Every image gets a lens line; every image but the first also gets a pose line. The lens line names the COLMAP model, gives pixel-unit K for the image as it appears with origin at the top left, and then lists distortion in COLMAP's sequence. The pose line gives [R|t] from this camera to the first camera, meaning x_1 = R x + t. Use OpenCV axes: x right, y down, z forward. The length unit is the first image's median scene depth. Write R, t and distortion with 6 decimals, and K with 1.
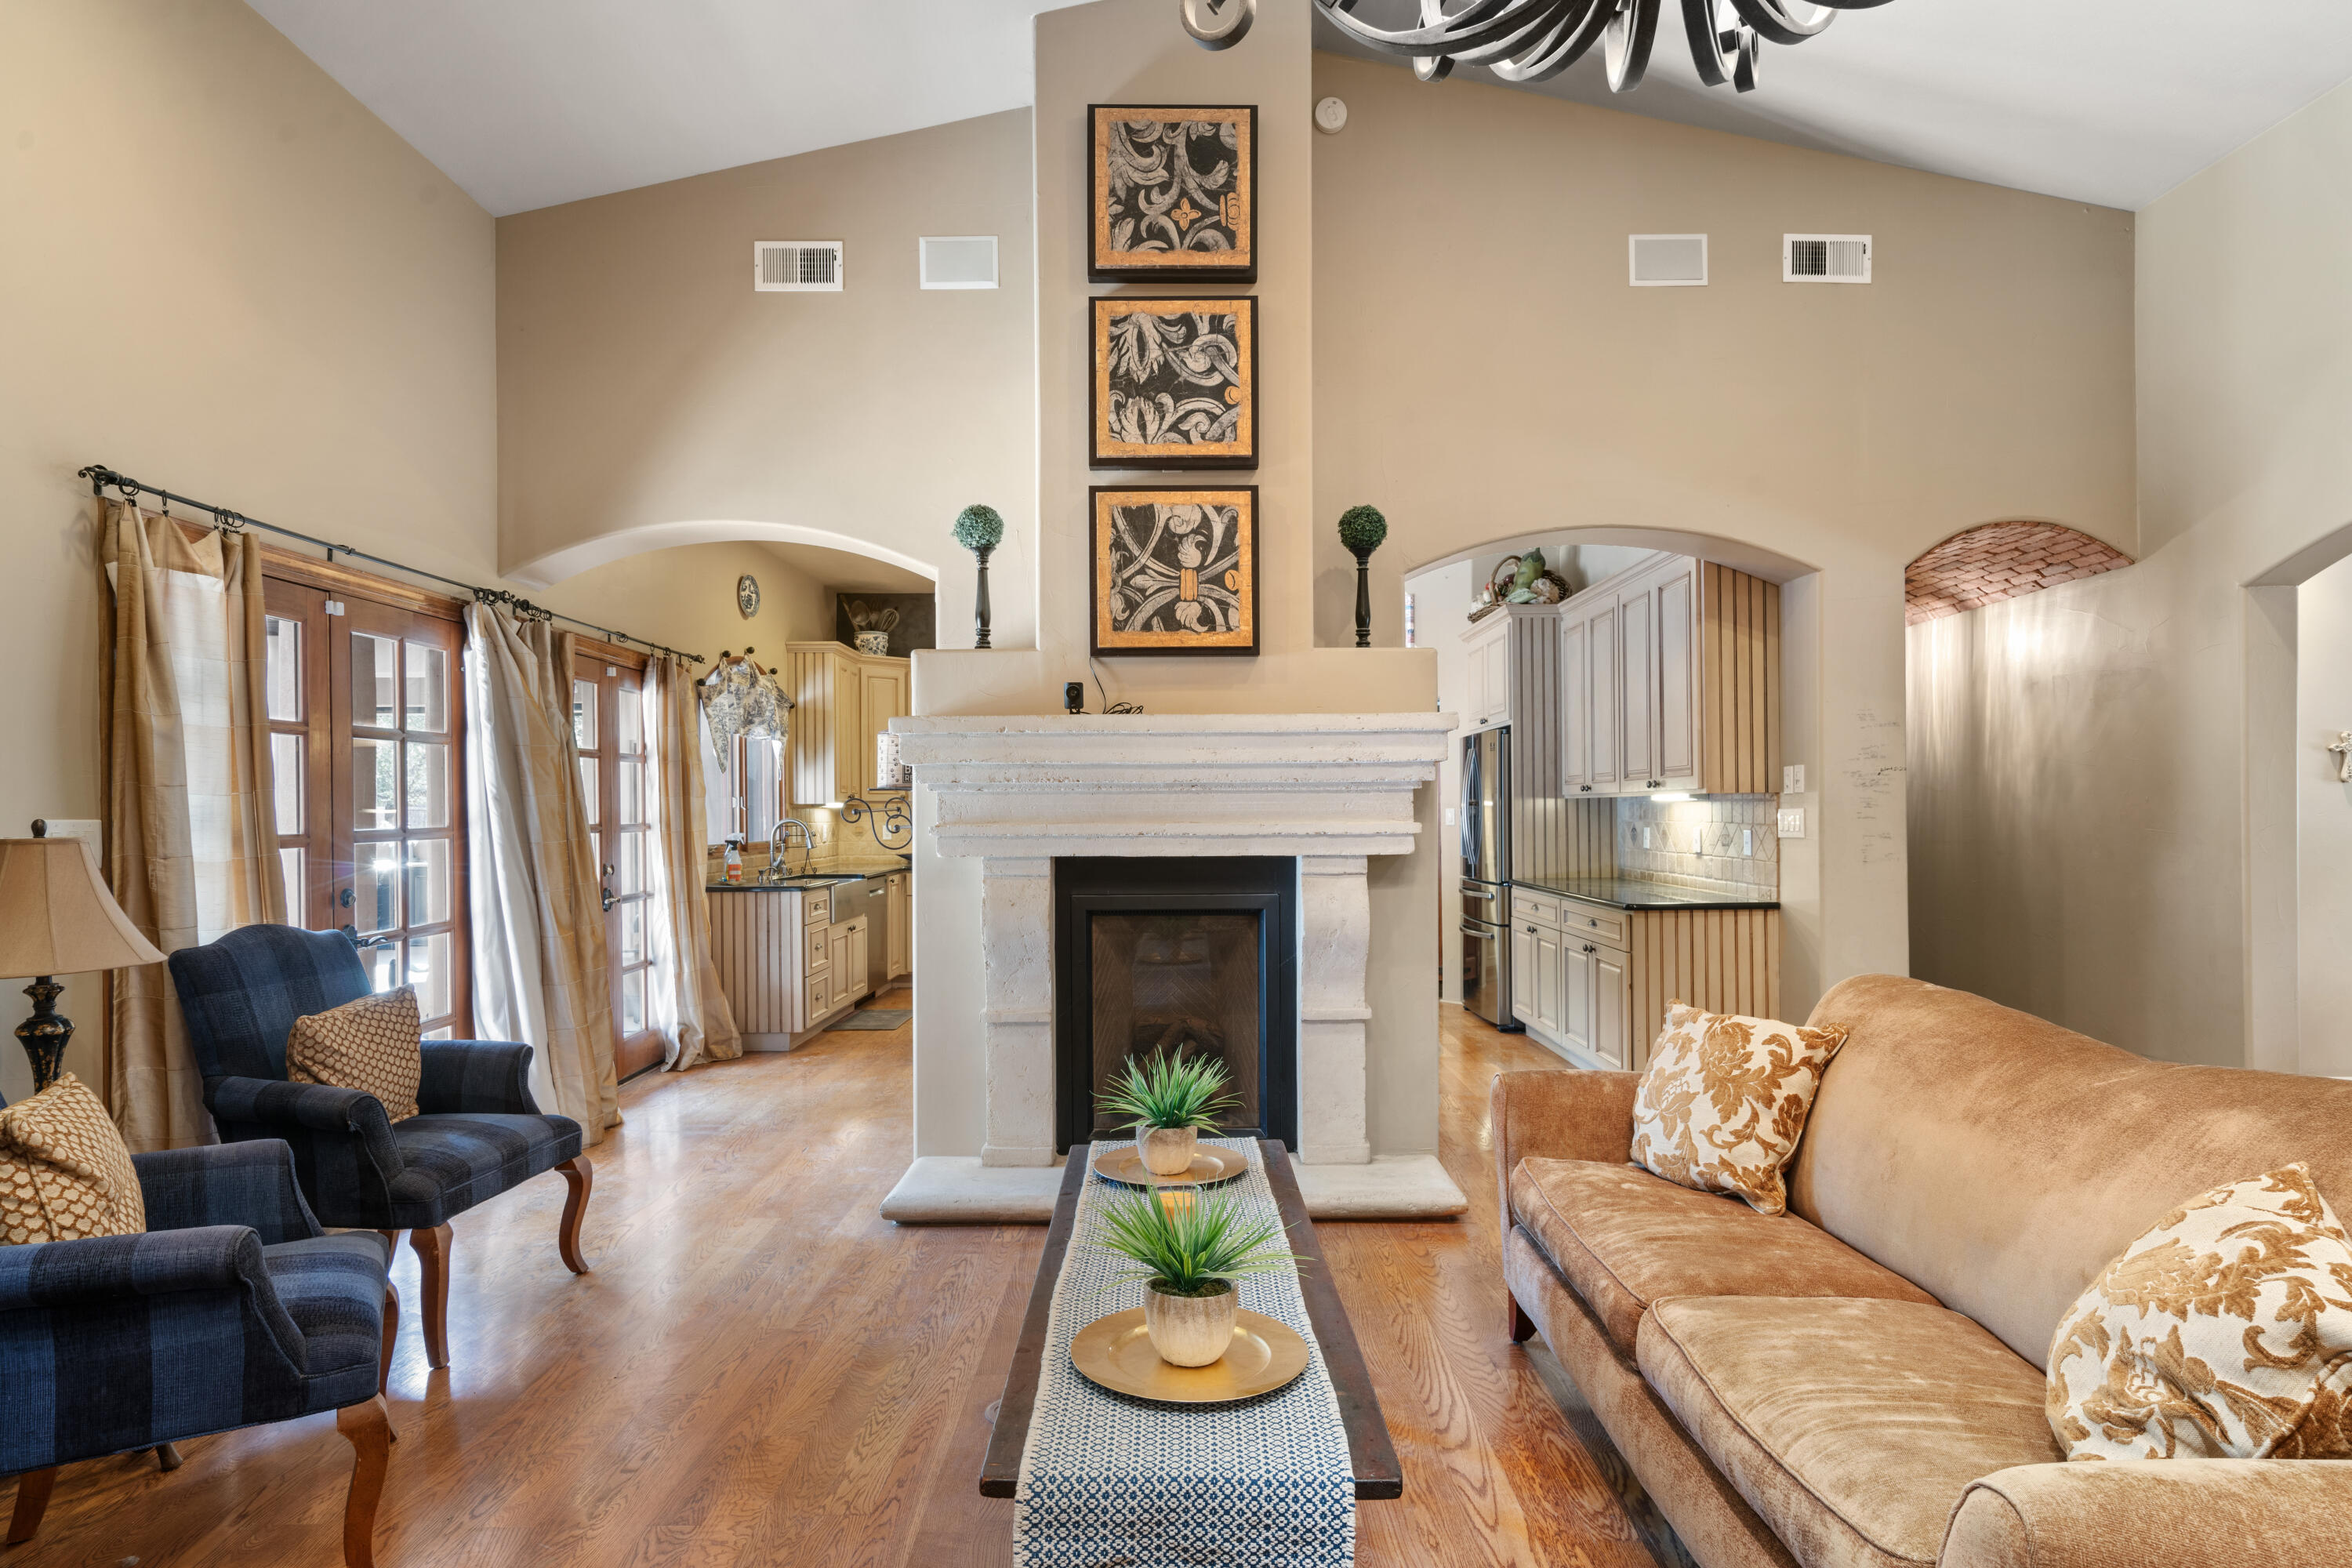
lens RADIAL K [[1253.7, 0, 1174.9], [0, 1253.7, 810.4], [0, 0, 1]] dist [0.003800, 0.001758]
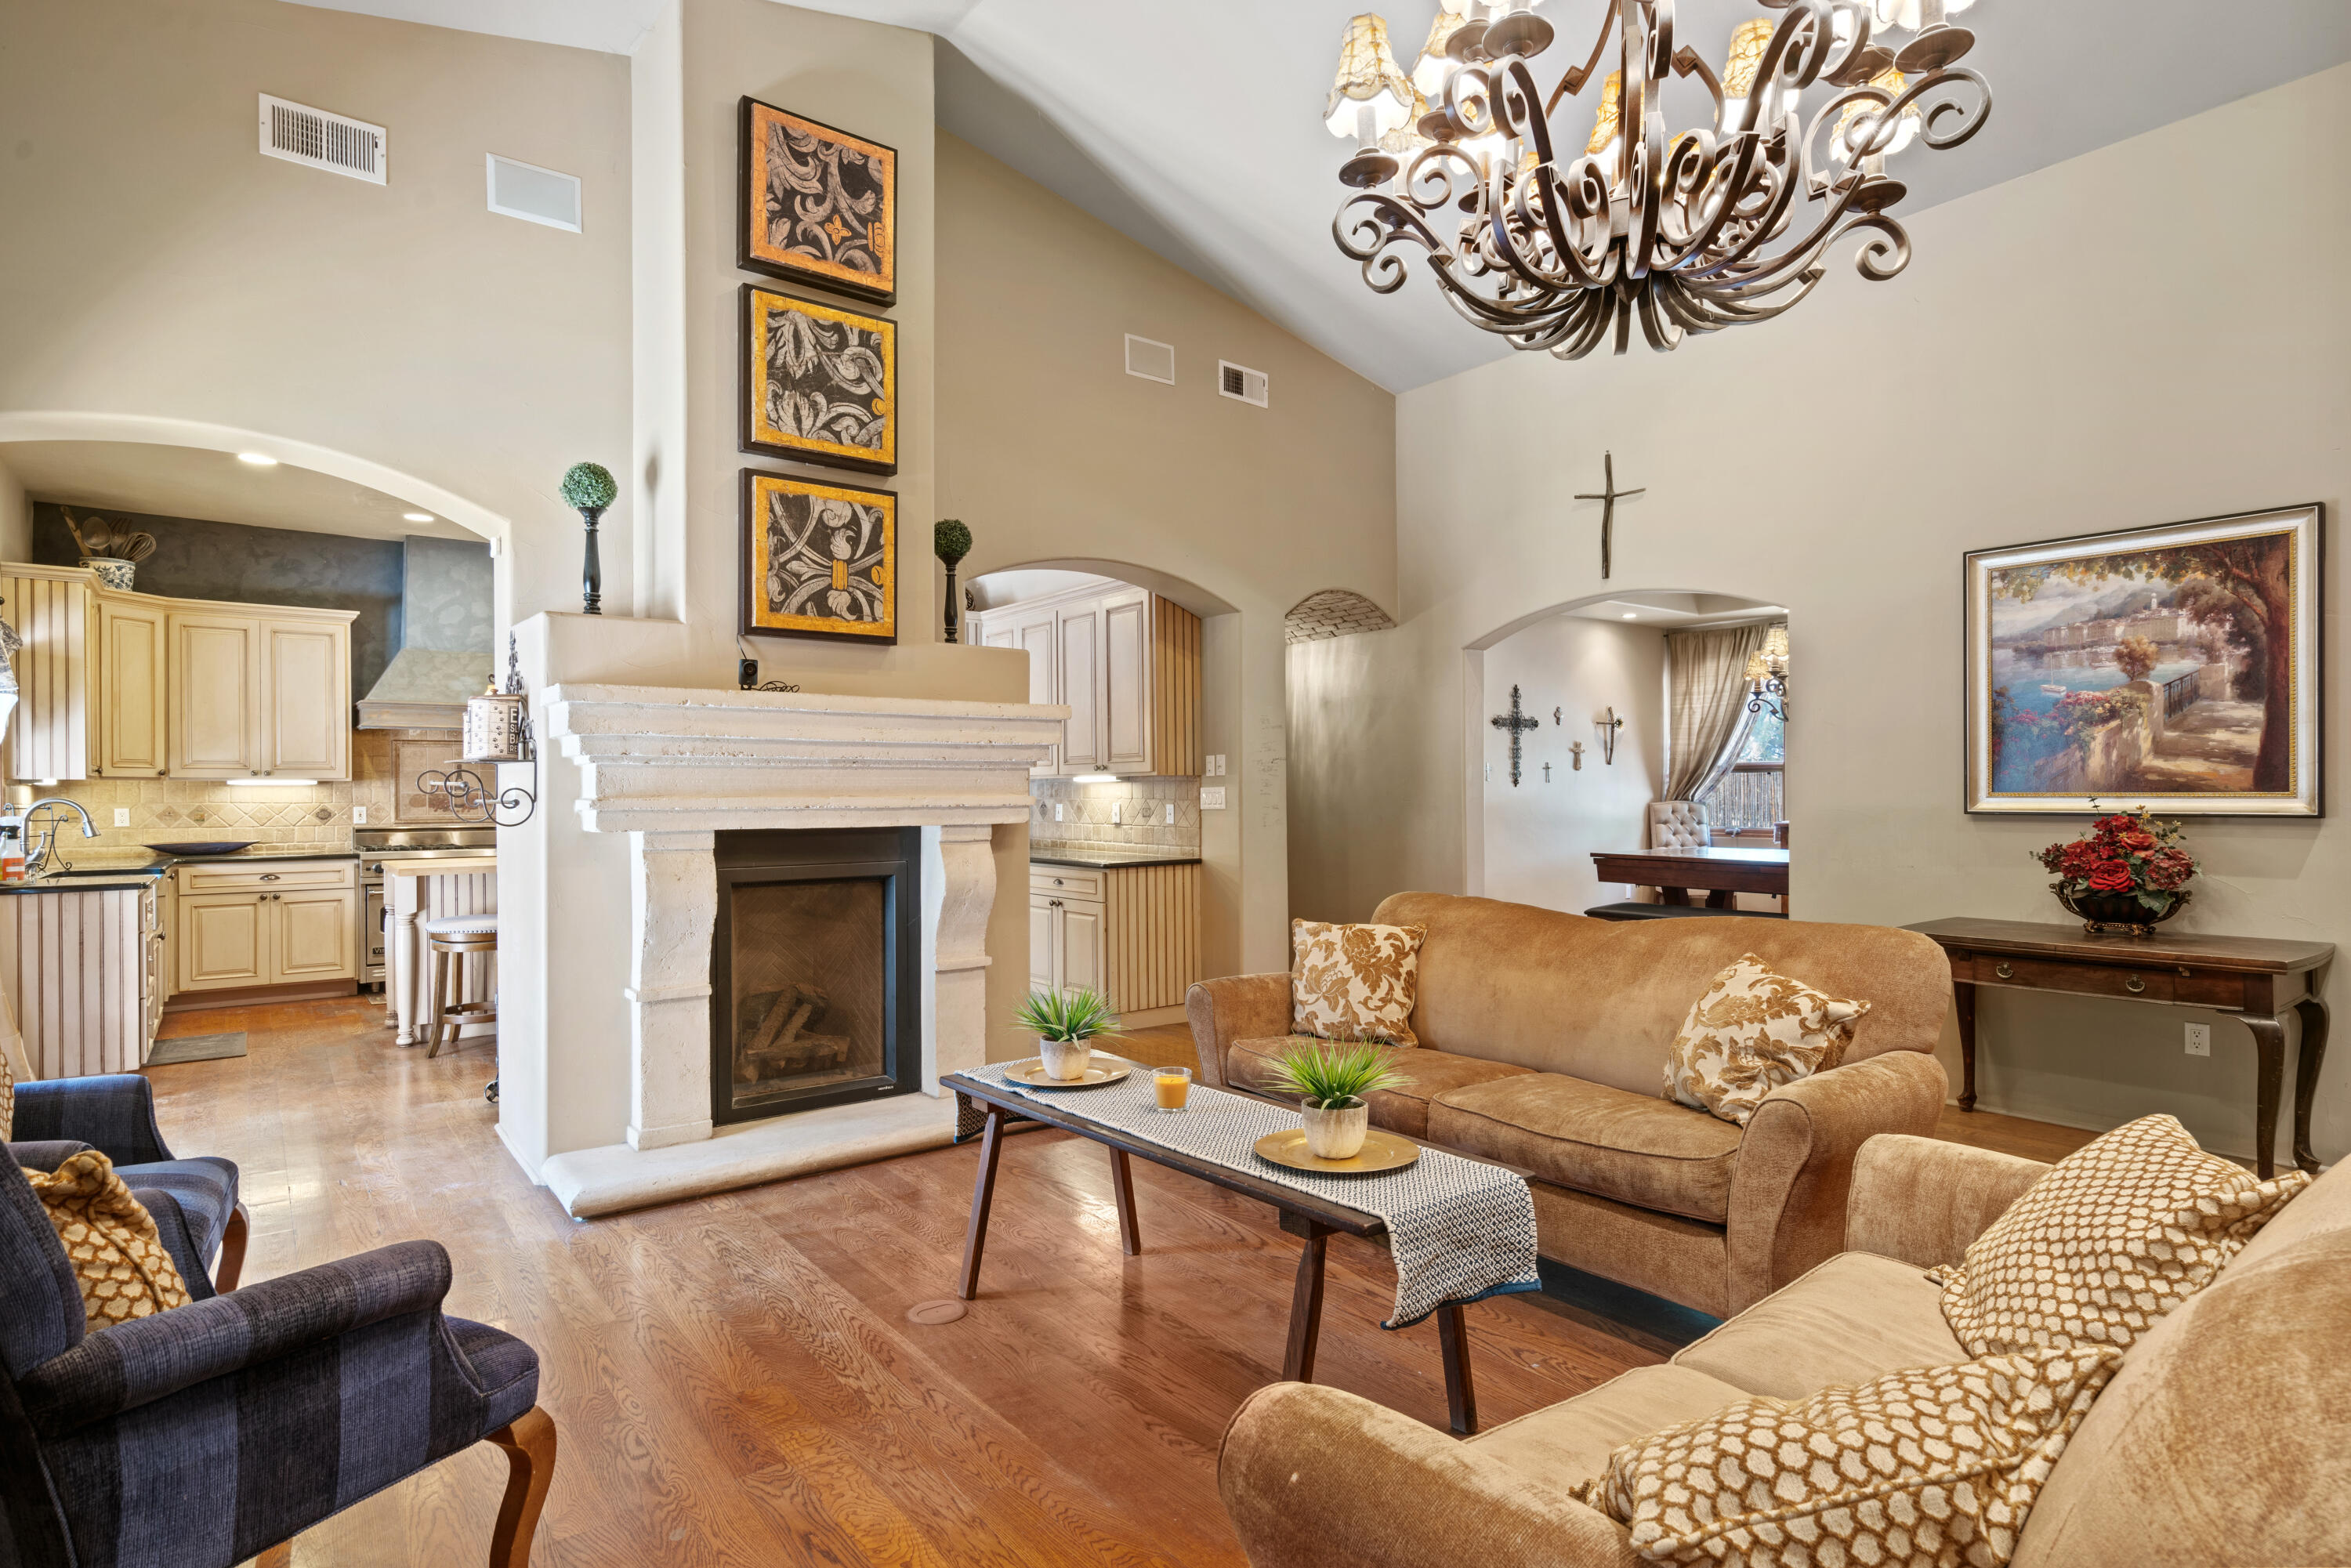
lens RADIAL K [[1217.7, 0, 1174.4], [0, 1217.7, 790.4], [0, 0, 1]] dist [0.002583, 0.001173]
pose [[0.792027, 0.002932, 0.610479, -0.398408], [-0.000282, 0.999990, -0.004436, 0.008933], [-0.610486, 0.003341, 0.792020, -0.000213]]
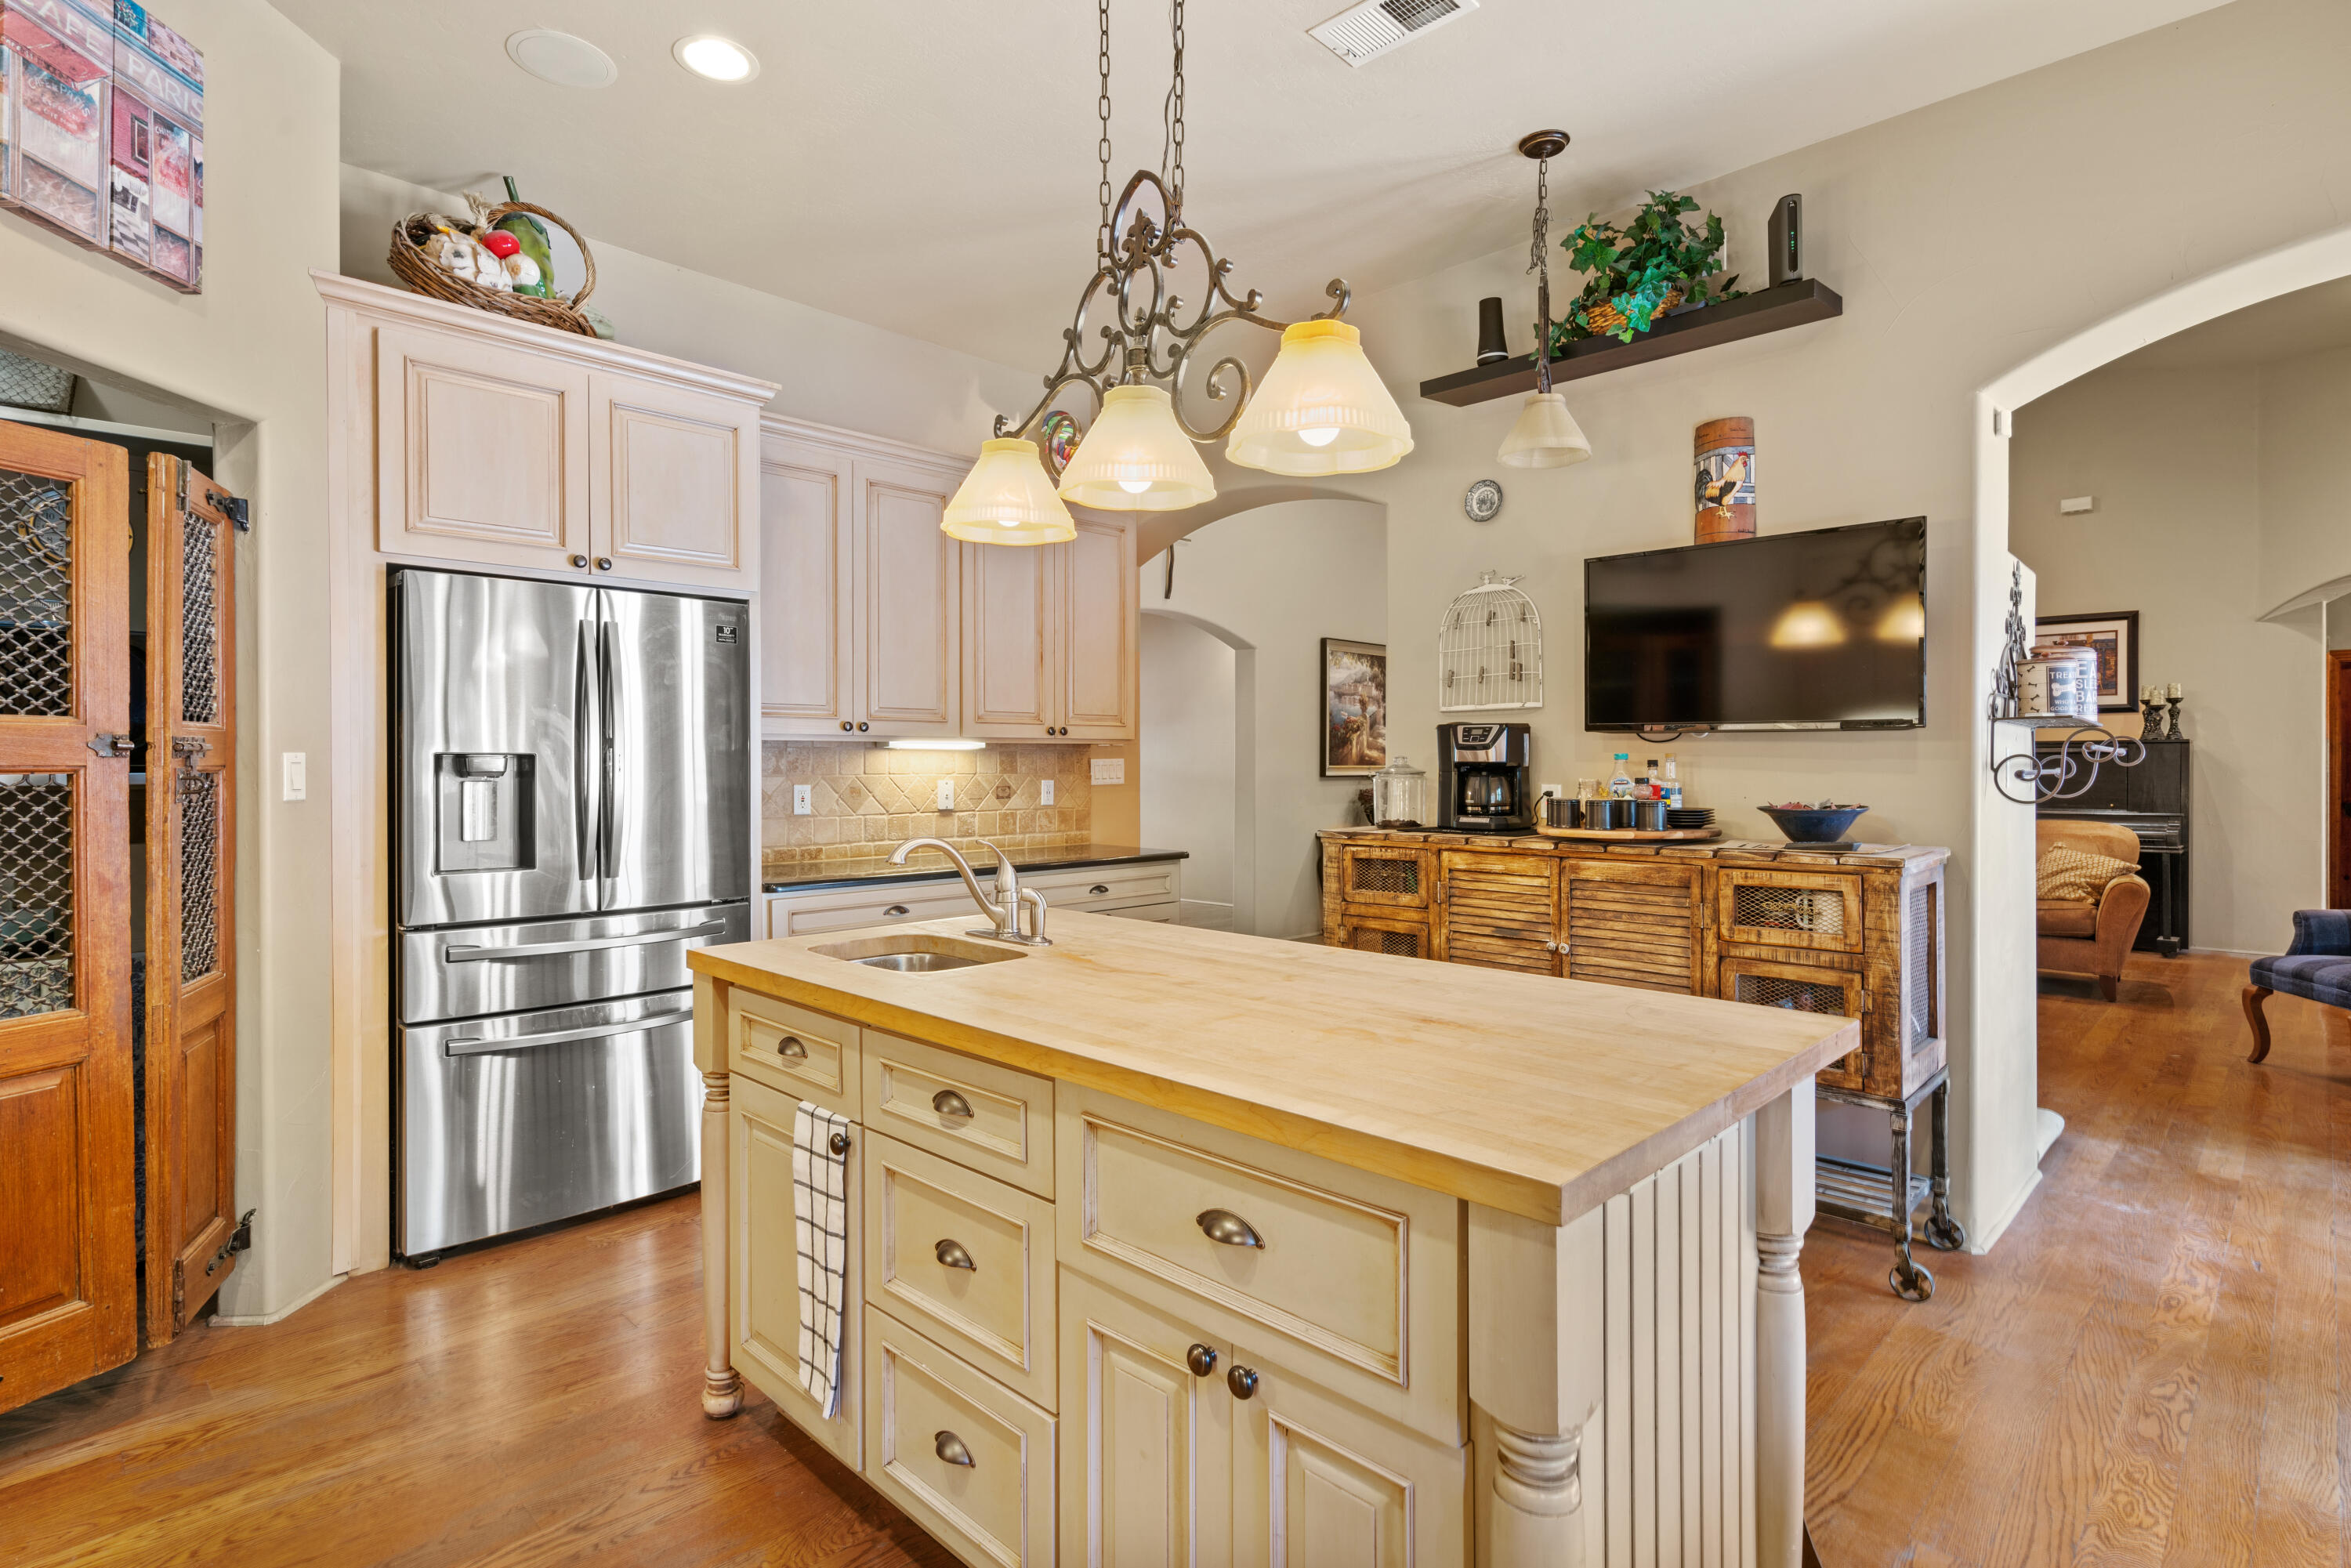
lens RADIAL K [[1163.9, 0, 1173.6], [0, 1163.9, 762.9], [0, 0, 1]] dist [0.006330, -0.000016]
pose [[-0.714661, 0.007081, 0.699435, -0.358488], [0.005698, 0.999975, -0.004302, 0.008424], [-0.699448, 0.000911, -0.714683, 2.068077]]
